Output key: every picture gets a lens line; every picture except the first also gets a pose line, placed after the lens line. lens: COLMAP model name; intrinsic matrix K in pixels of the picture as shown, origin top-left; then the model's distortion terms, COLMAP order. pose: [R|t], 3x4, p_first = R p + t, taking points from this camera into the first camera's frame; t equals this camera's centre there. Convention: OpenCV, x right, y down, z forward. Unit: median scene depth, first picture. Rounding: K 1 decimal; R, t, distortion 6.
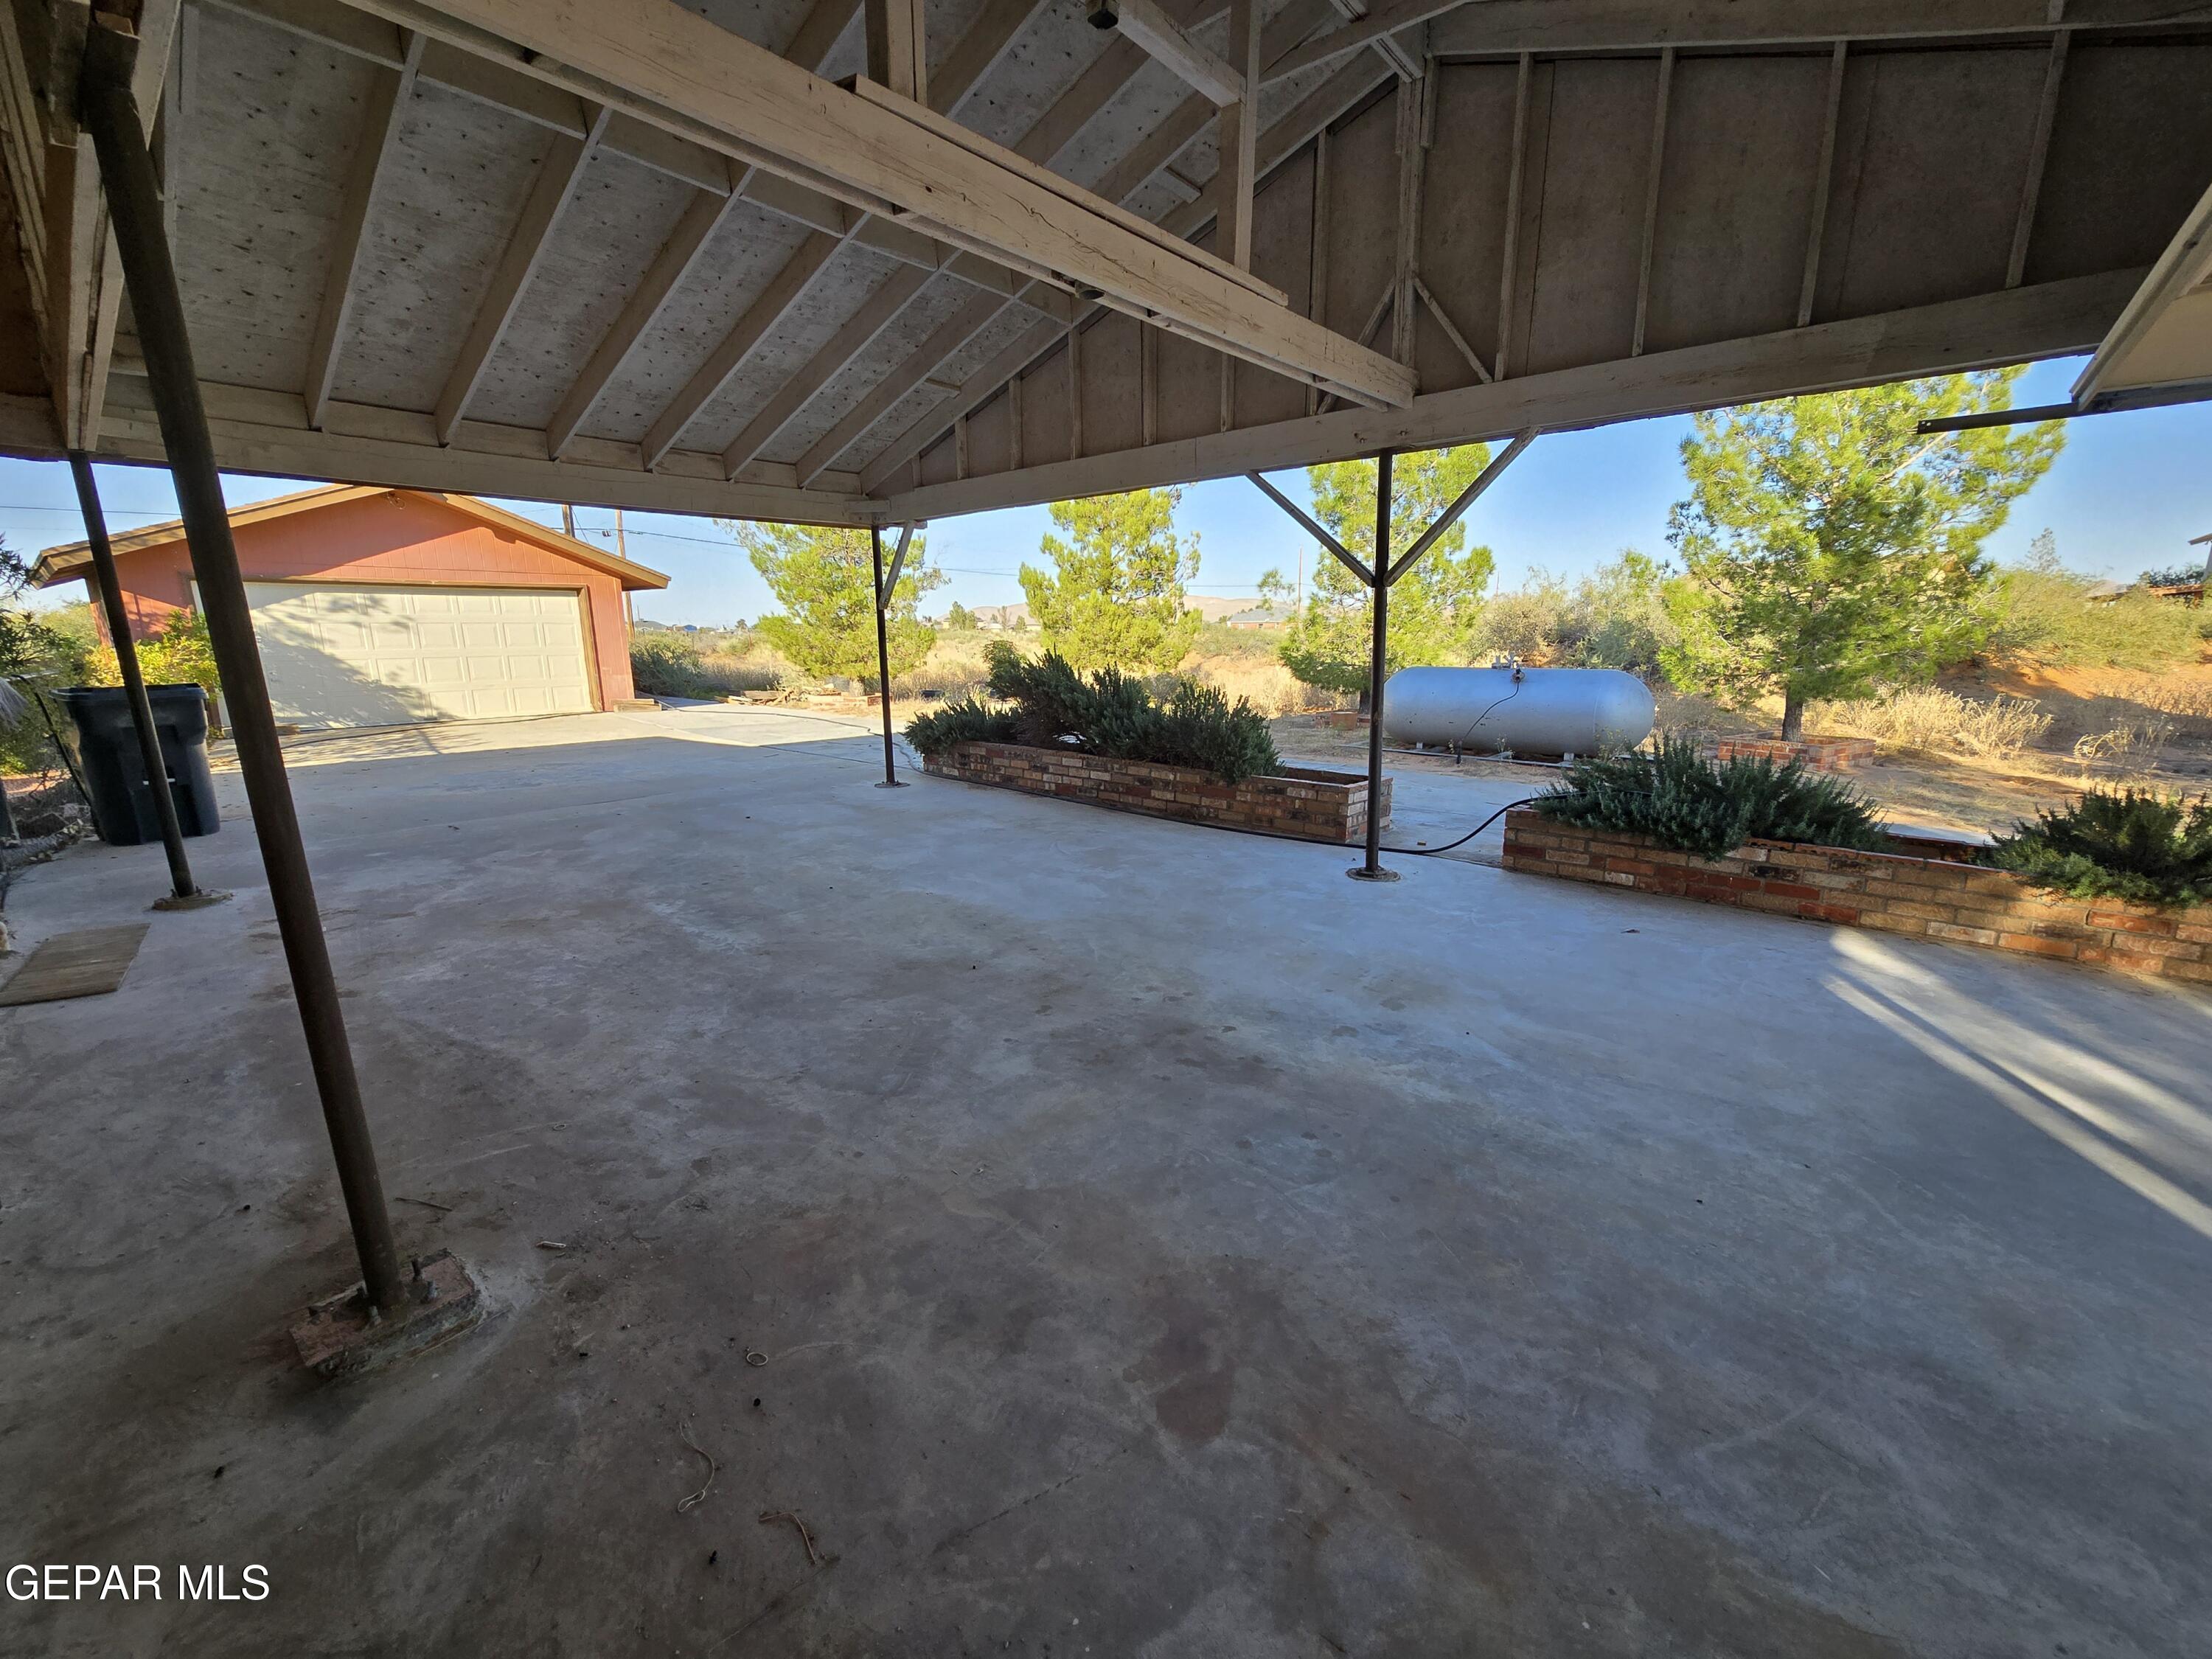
lens RADIAL K [[908.2, 0, 1106.0], [0, 908.2, 829.5], [0, 0, 1]] dist [-0.010141, 0.000138]
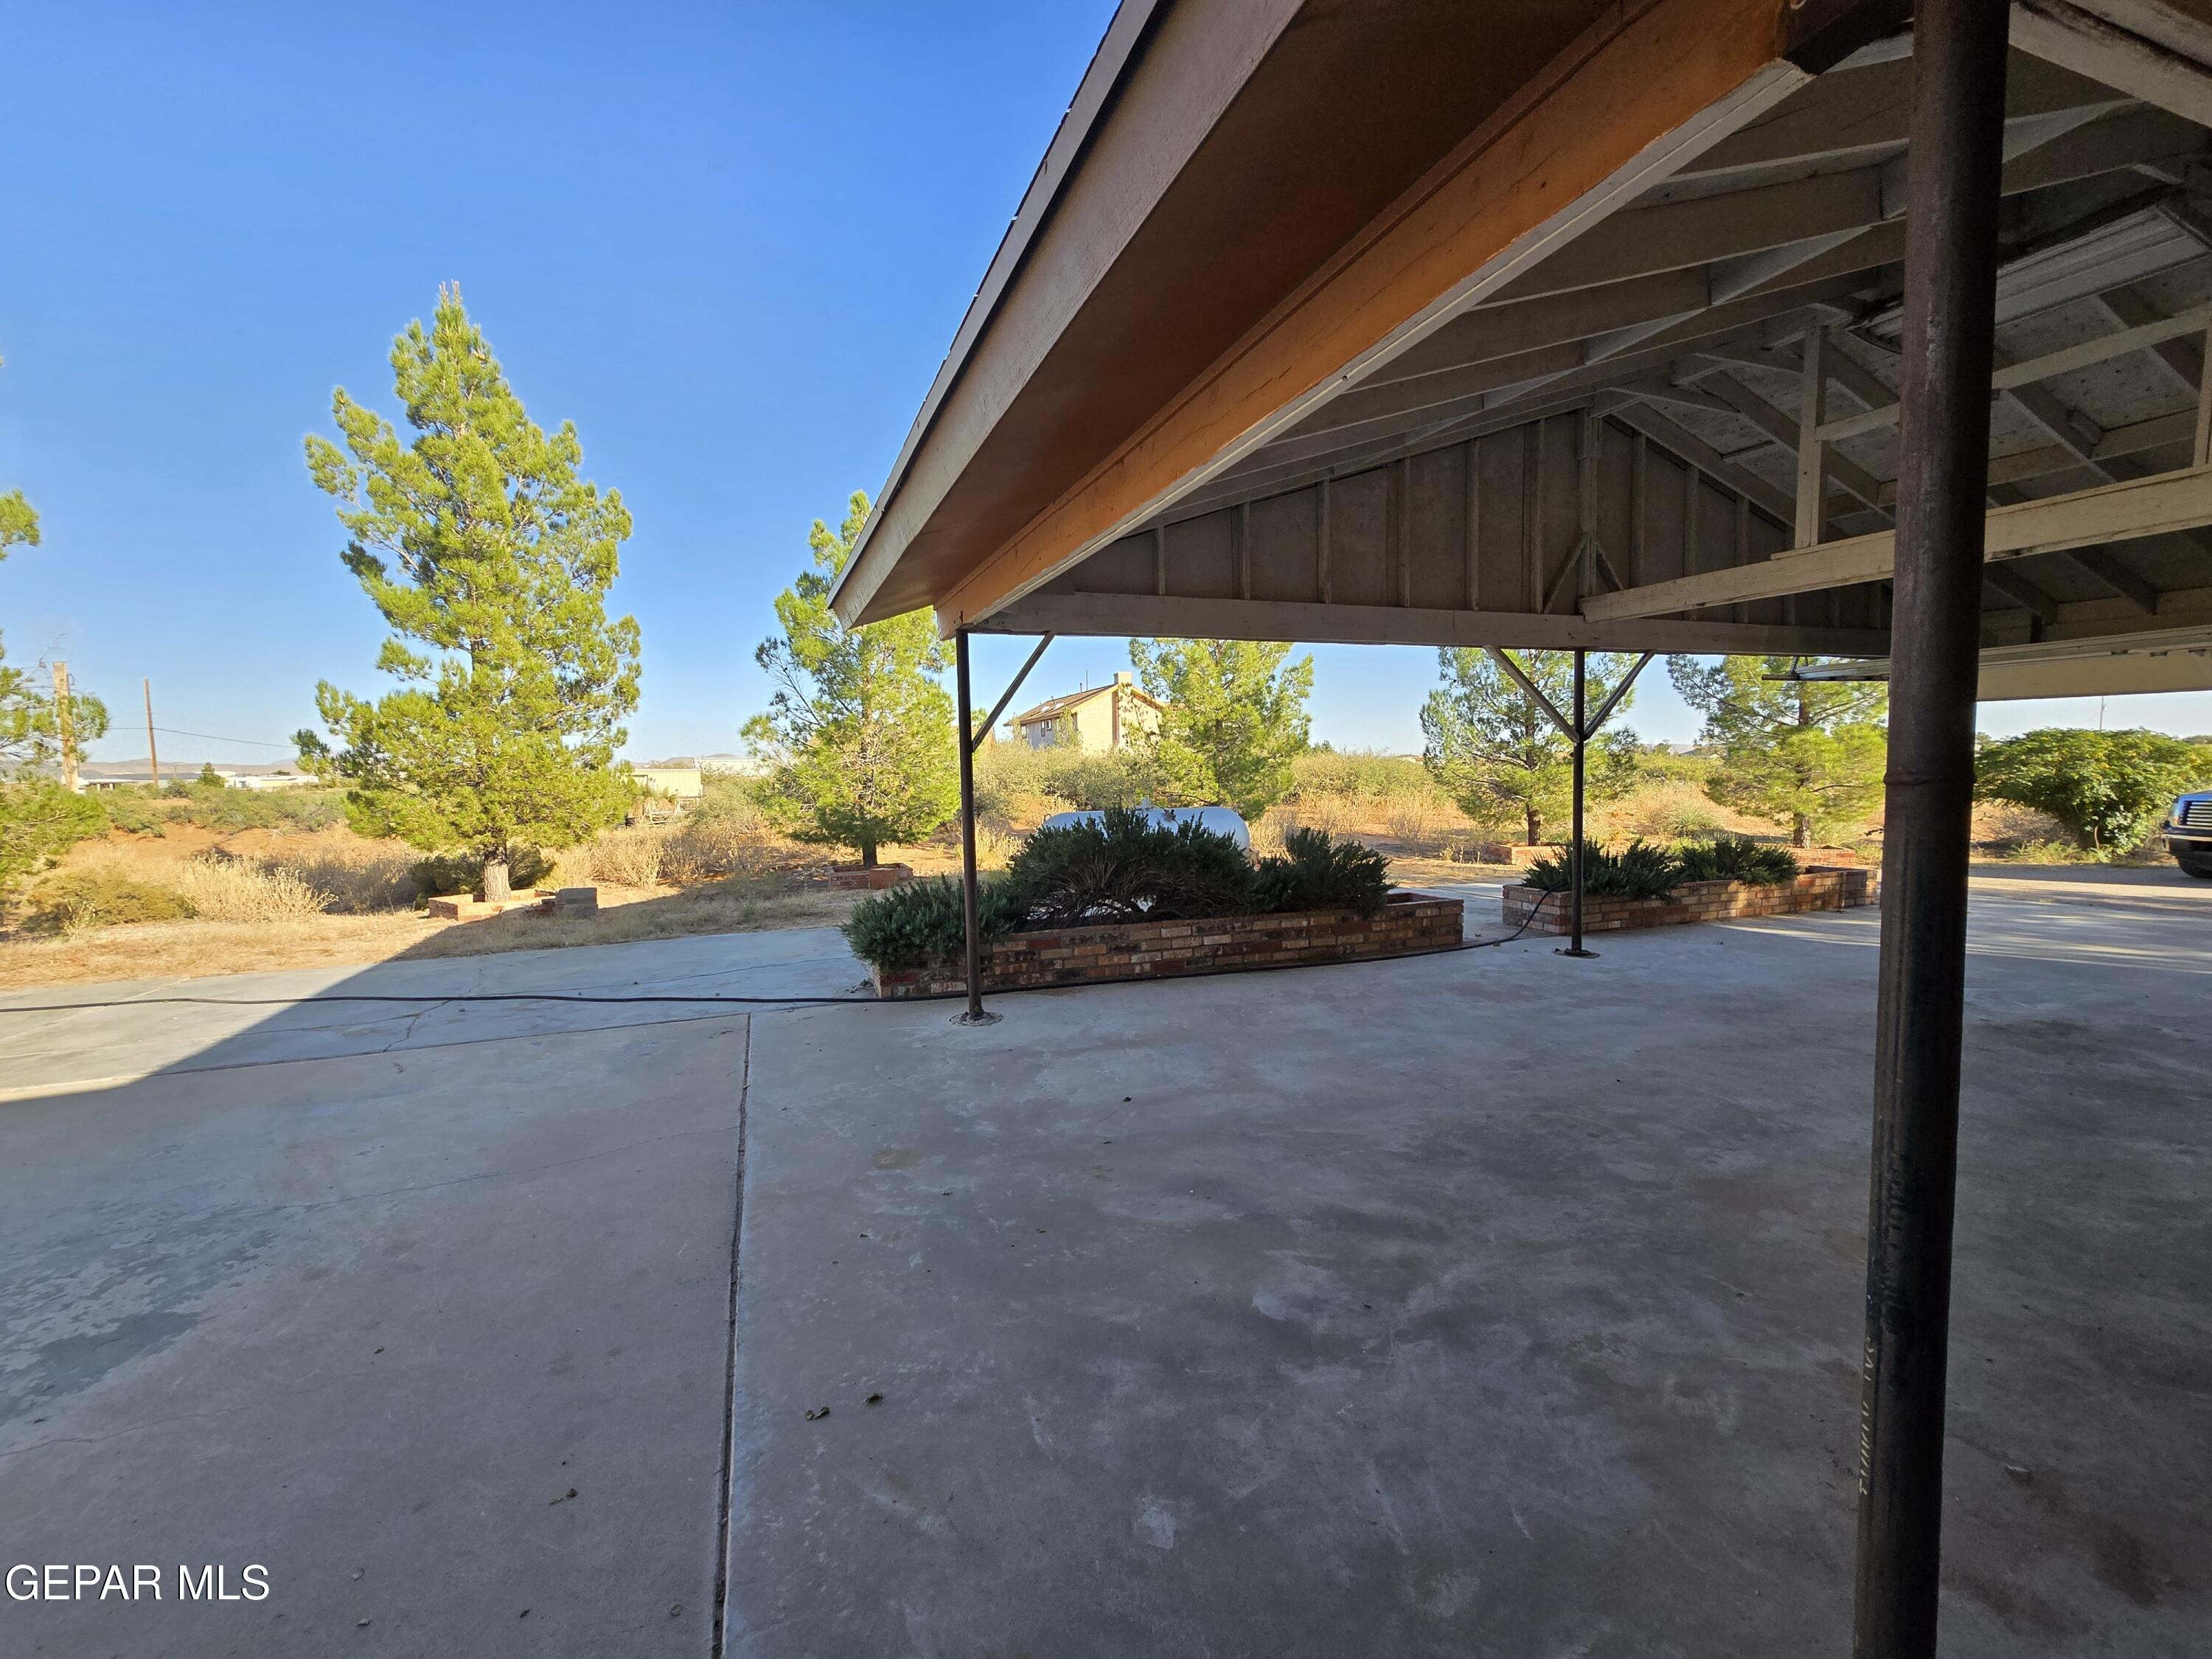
lens RADIAL K [[908.2, 0, 1106.0], [0, 908.2, 829.5], [0, 0, 1]] dist [-0.010141, 0.000138]
pose [[0.487181, -0.059132, 0.871297, -0.966979], [0.206622, 0.977182, -0.049214, -0.167684], [-0.848506, 0.204005, 0.488283, 0.744986]]
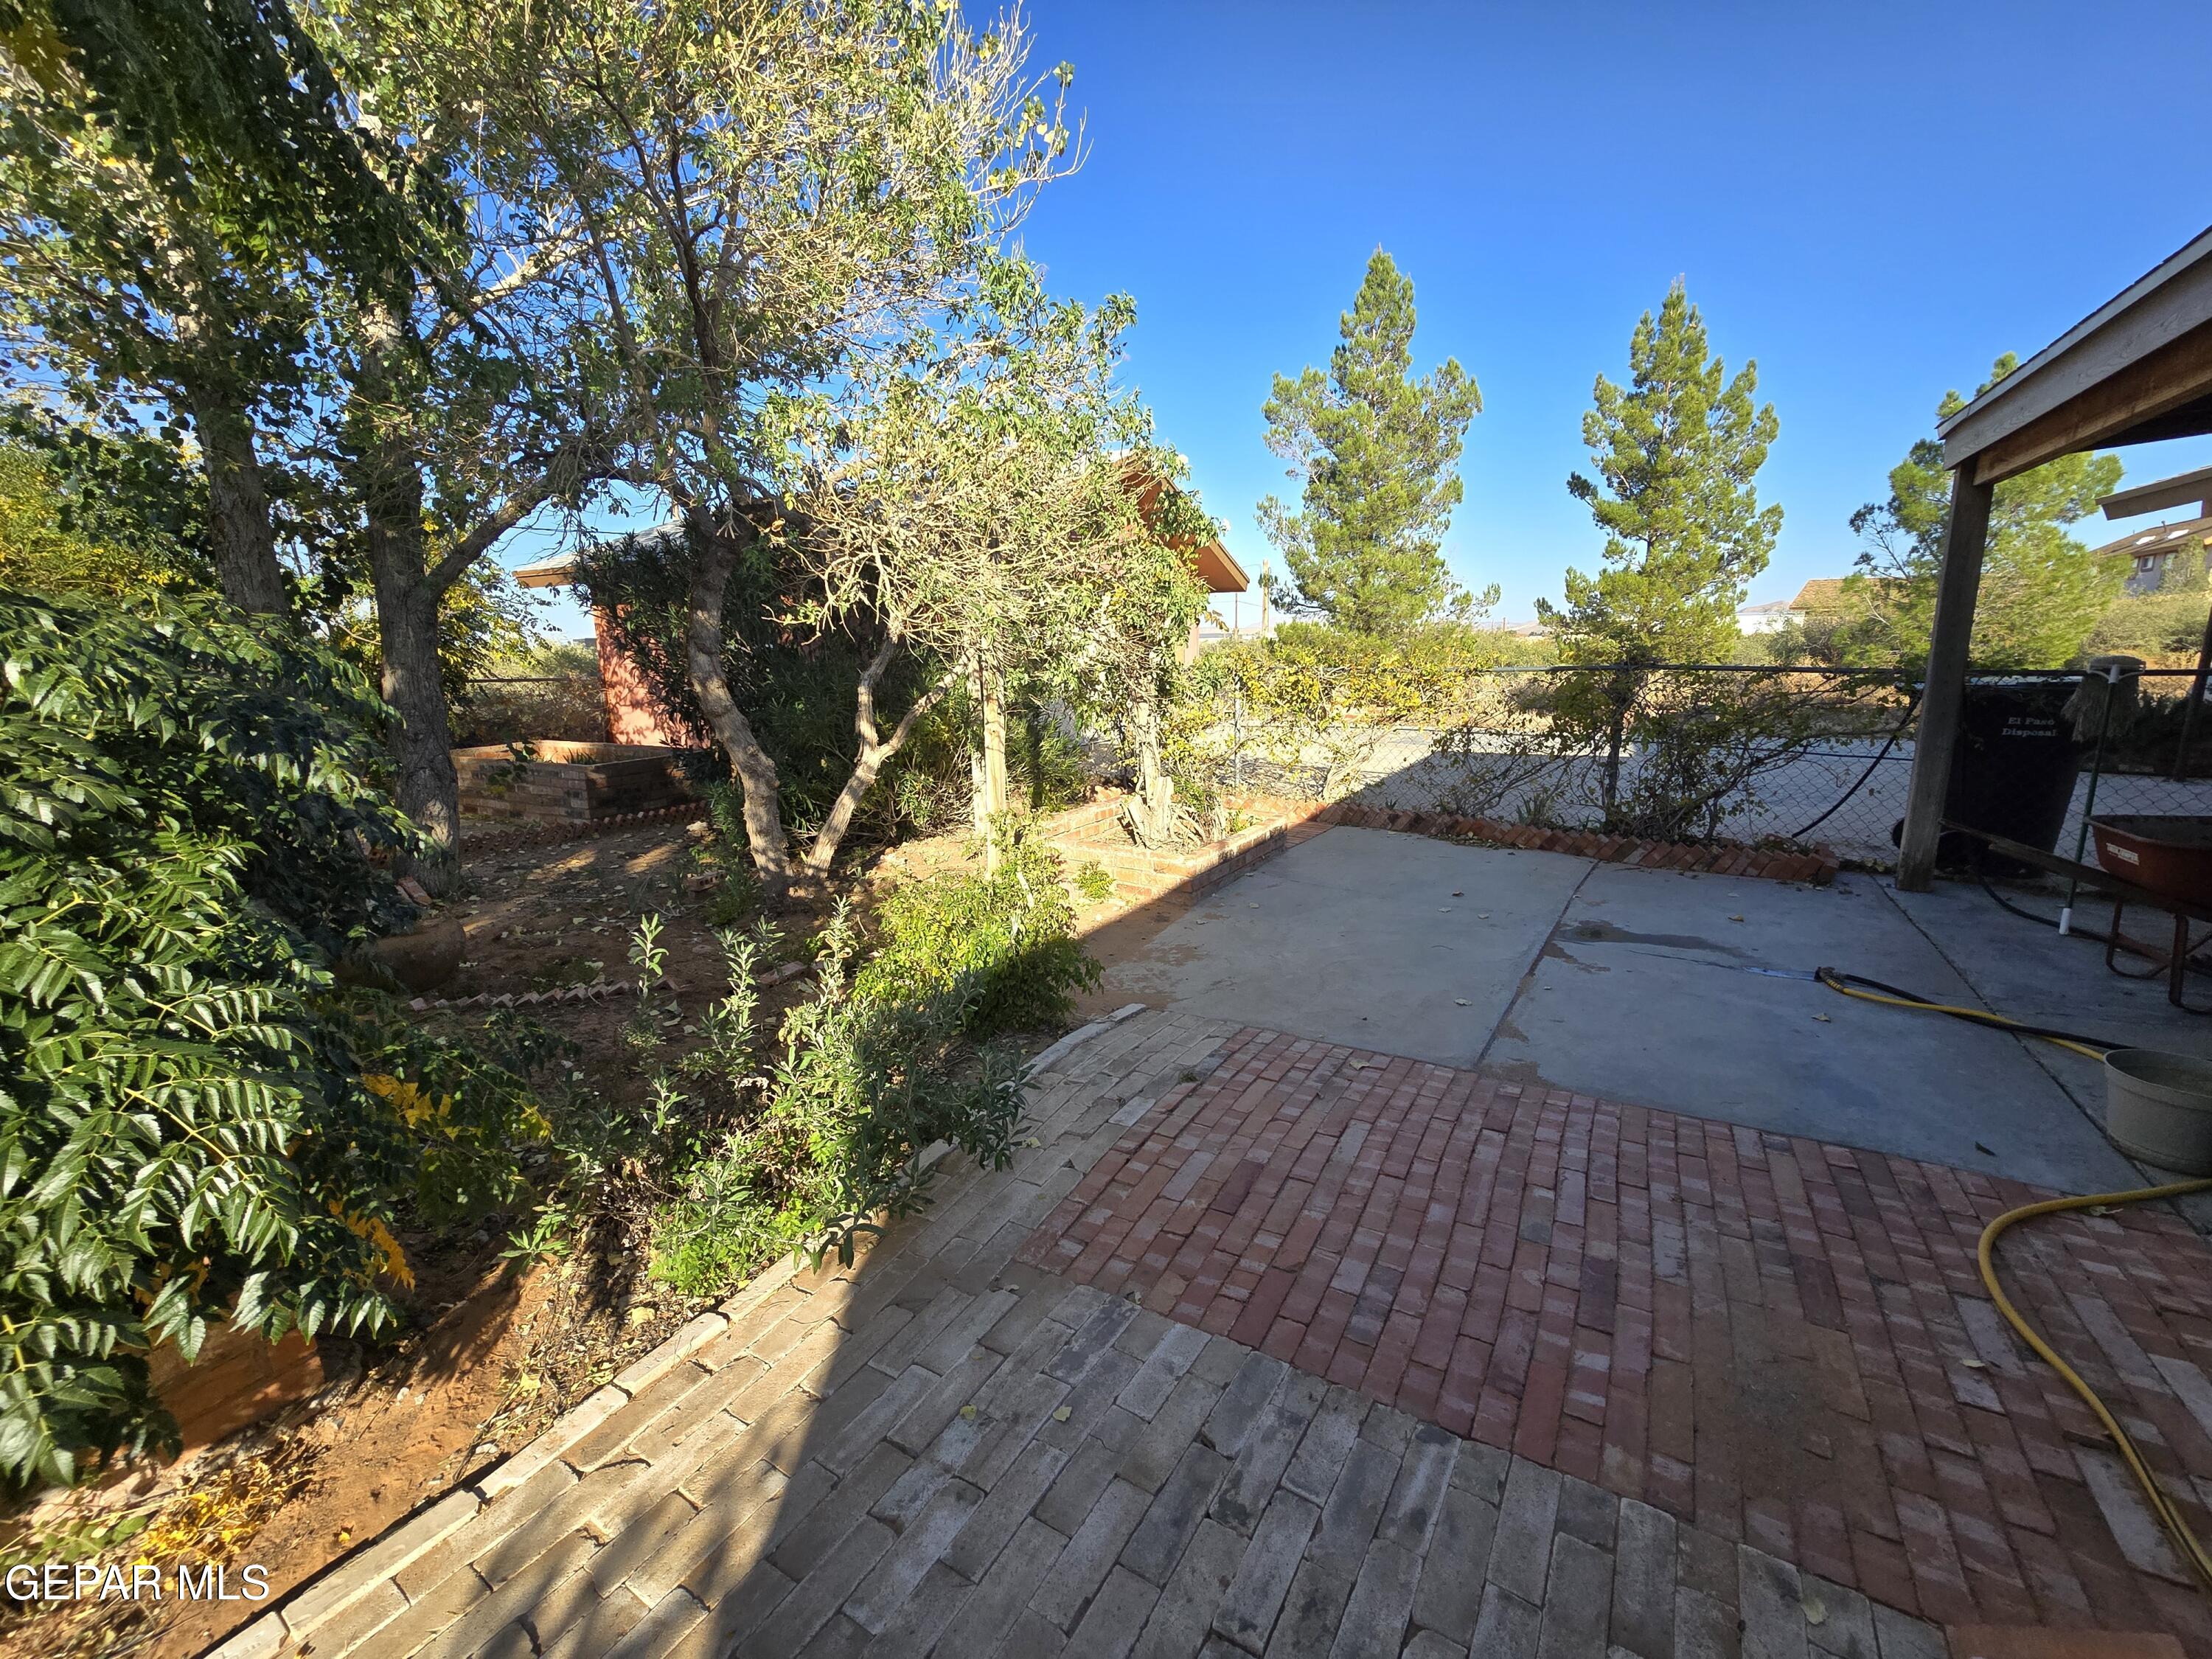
lens RADIAL K [[908.2, 0, 1106.0], [0, 908.2, 829.5], [0, 0, 1]] dist [-0.010141, 0.000138]
pose [[0.985644, -0.042553, 0.163384, -1.398892], [0.046655, 0.998683, -0.021349, -0.115170], [-0.162260, 0.028665, 0.986332, 0.564101]]
